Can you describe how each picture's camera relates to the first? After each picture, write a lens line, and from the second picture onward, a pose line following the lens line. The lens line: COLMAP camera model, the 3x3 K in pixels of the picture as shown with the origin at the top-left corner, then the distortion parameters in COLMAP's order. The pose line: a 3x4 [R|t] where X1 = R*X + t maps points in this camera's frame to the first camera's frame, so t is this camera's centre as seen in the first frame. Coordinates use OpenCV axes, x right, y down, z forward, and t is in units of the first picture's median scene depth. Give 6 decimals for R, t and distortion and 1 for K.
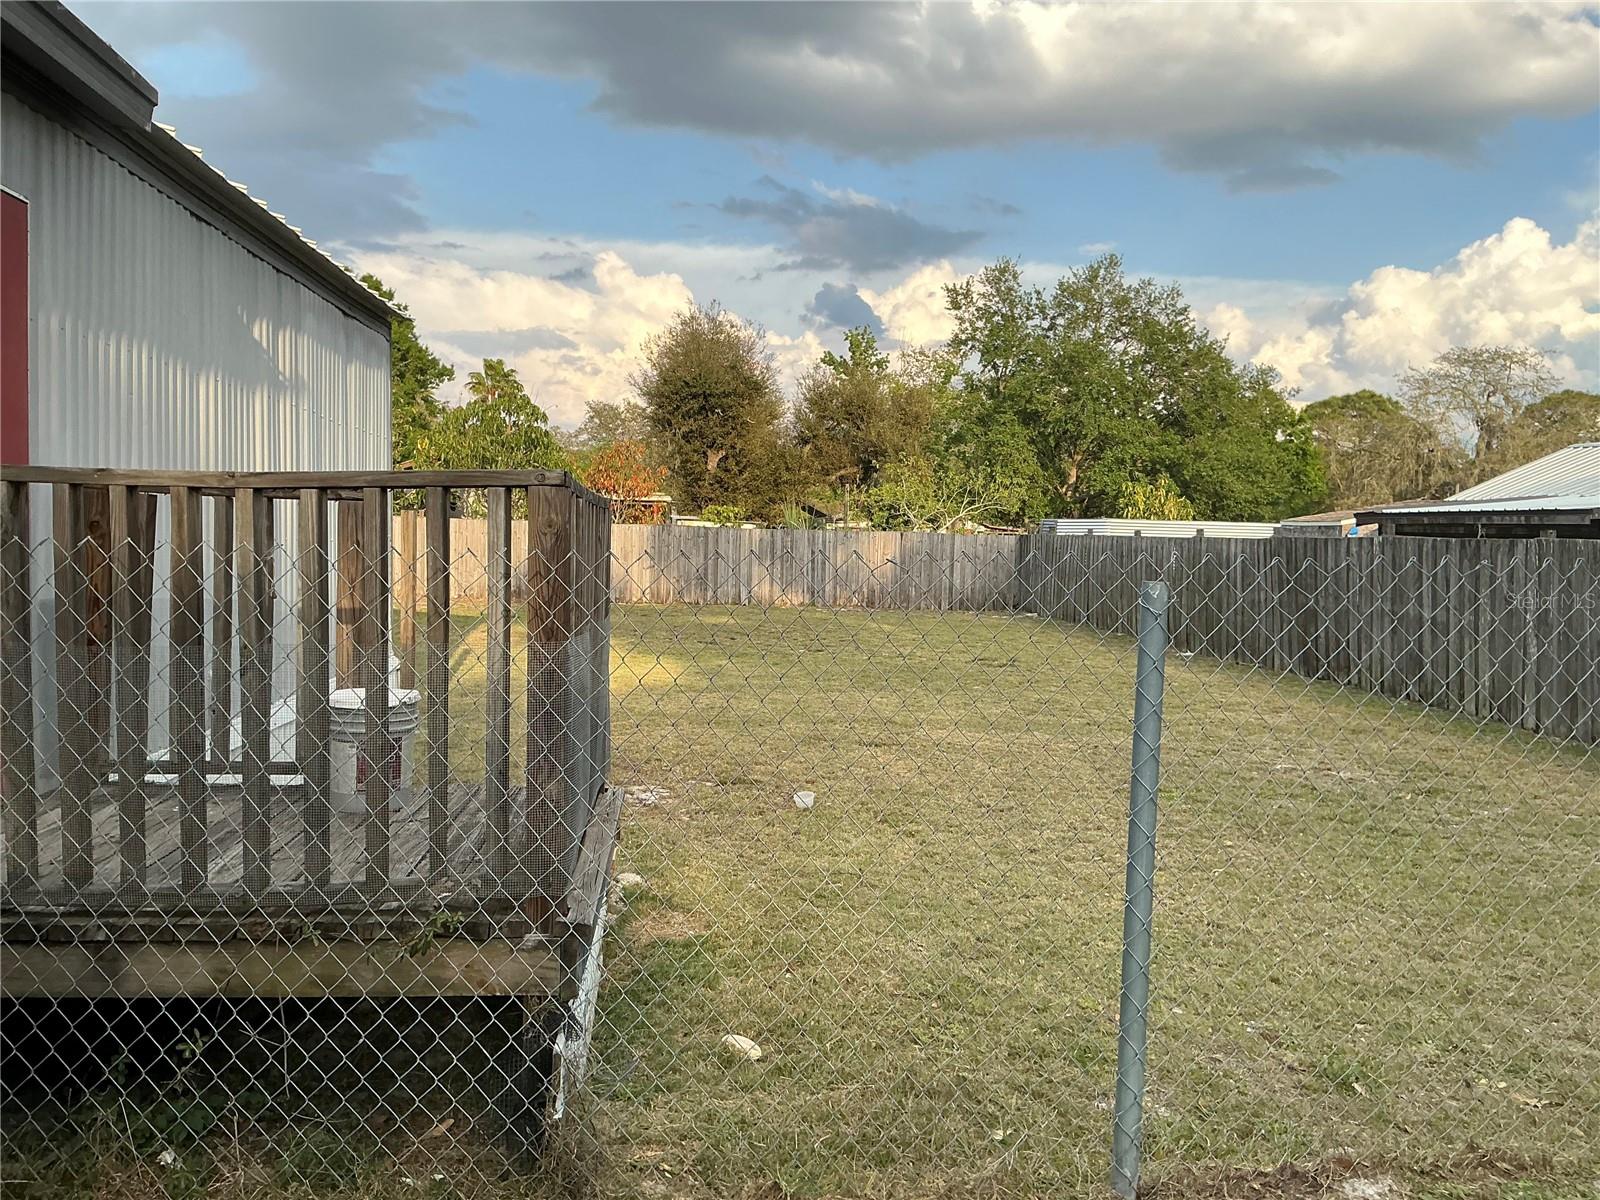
lens RADIAL K [[1322.6, 0, 800.0], [0, 1322.6, 600.0], [0, 0, 1]] dist [0.156896, -0.319128]
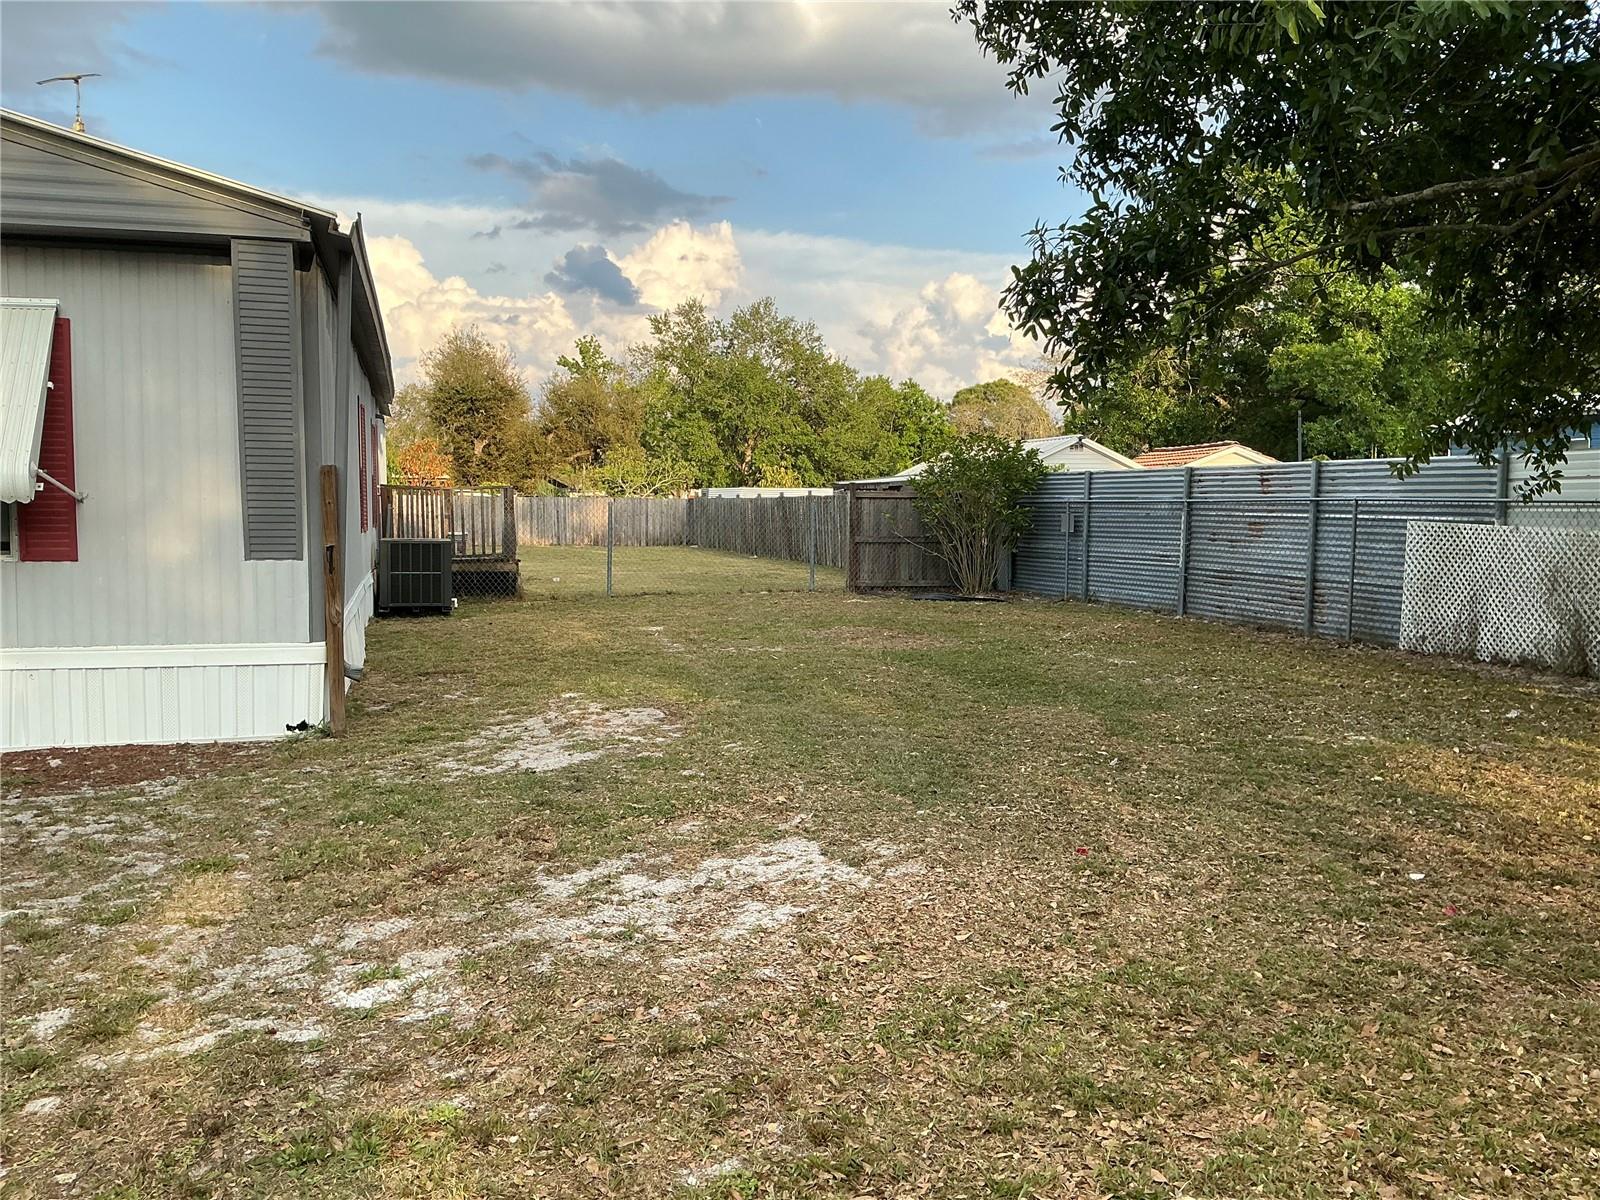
lens RADIAL K [[1322.6, 0, 800.0], [0, 1322.6, 600.0], [0, 0, 1]] dist [0.156896, -0.319128]
pose [[0.982955, -0.033601, 0.180747, 0.004553], [0.029225, 0.999213, 0.026818, 0.022584], [-0.181506, -0.021079, 0.983164, -0.392472]]
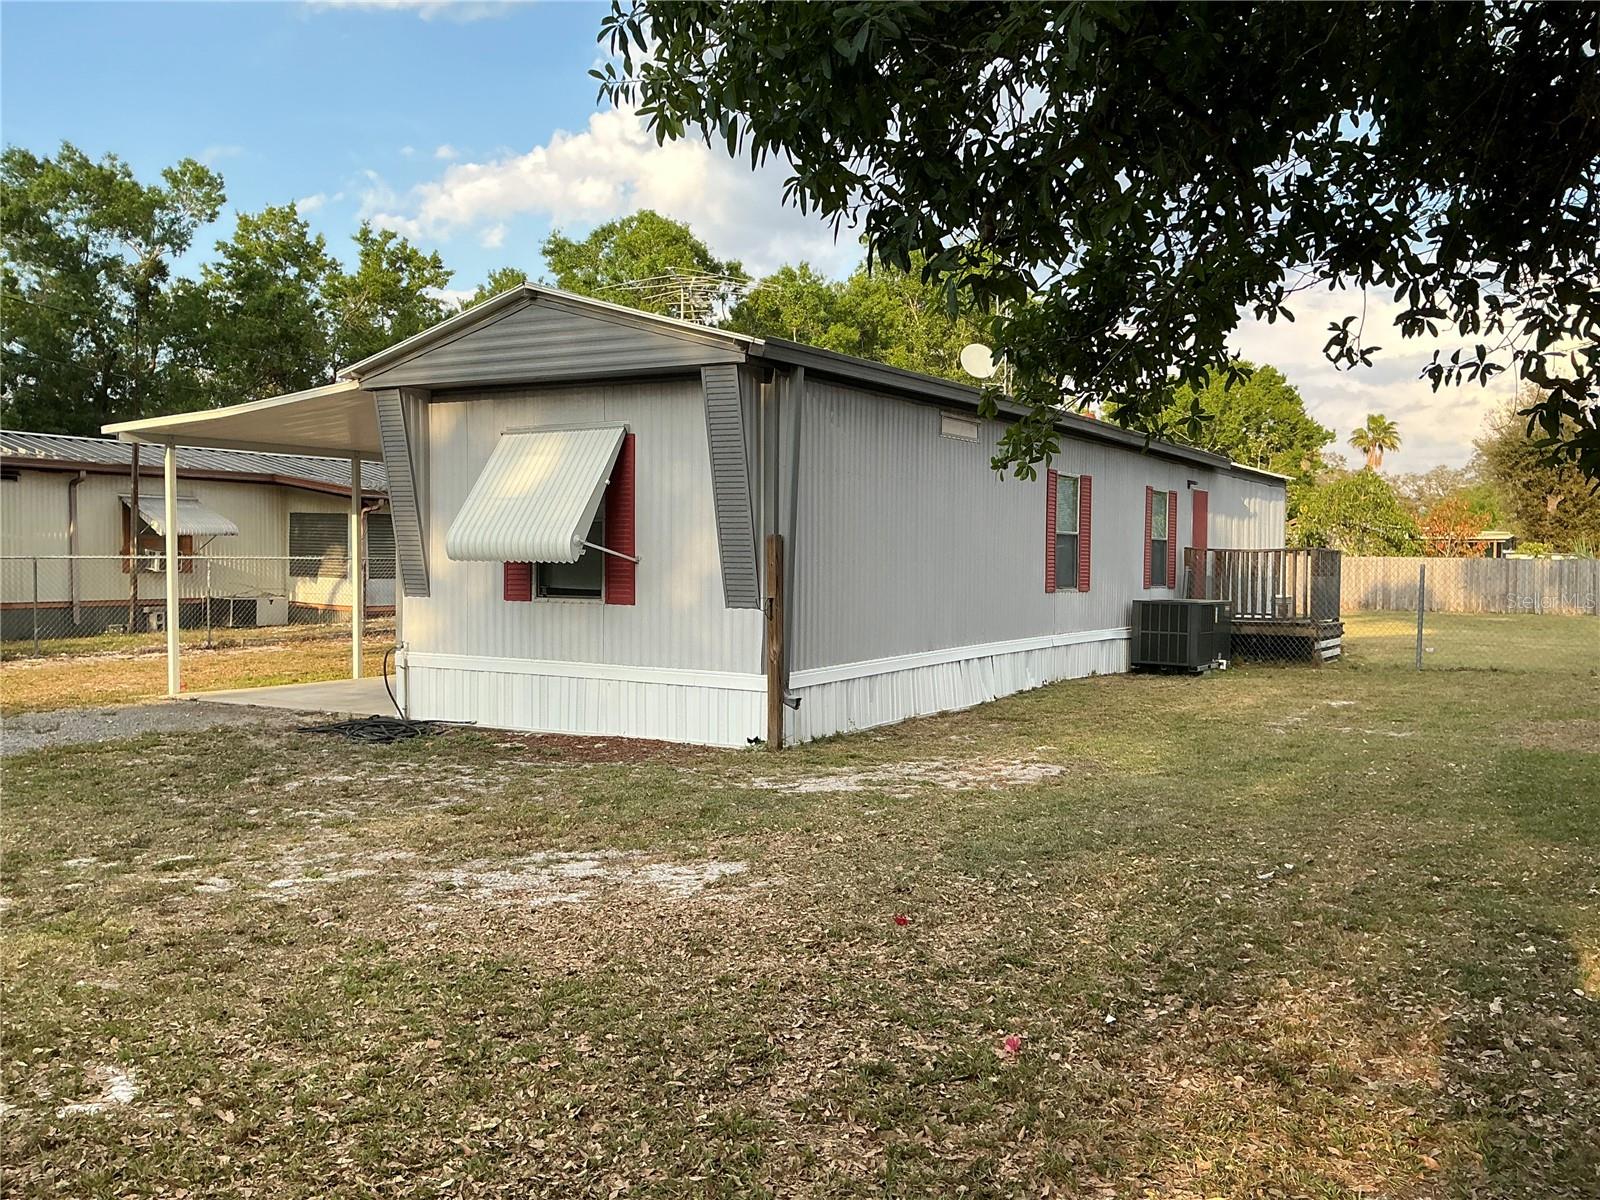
lens RADIAL K [[1322.6, 0, 800.0], [0, 1322.6, 600.0], [0, 0, 1]] dist [0.156896, -0.319128]
pose [[0.803270, 0.000402, -0.595615, 0.113073], [-0.018494, 0.999534, -0.024267, 0.023899], [0.595328, 0.030508, 0.802903, -0.380031]]
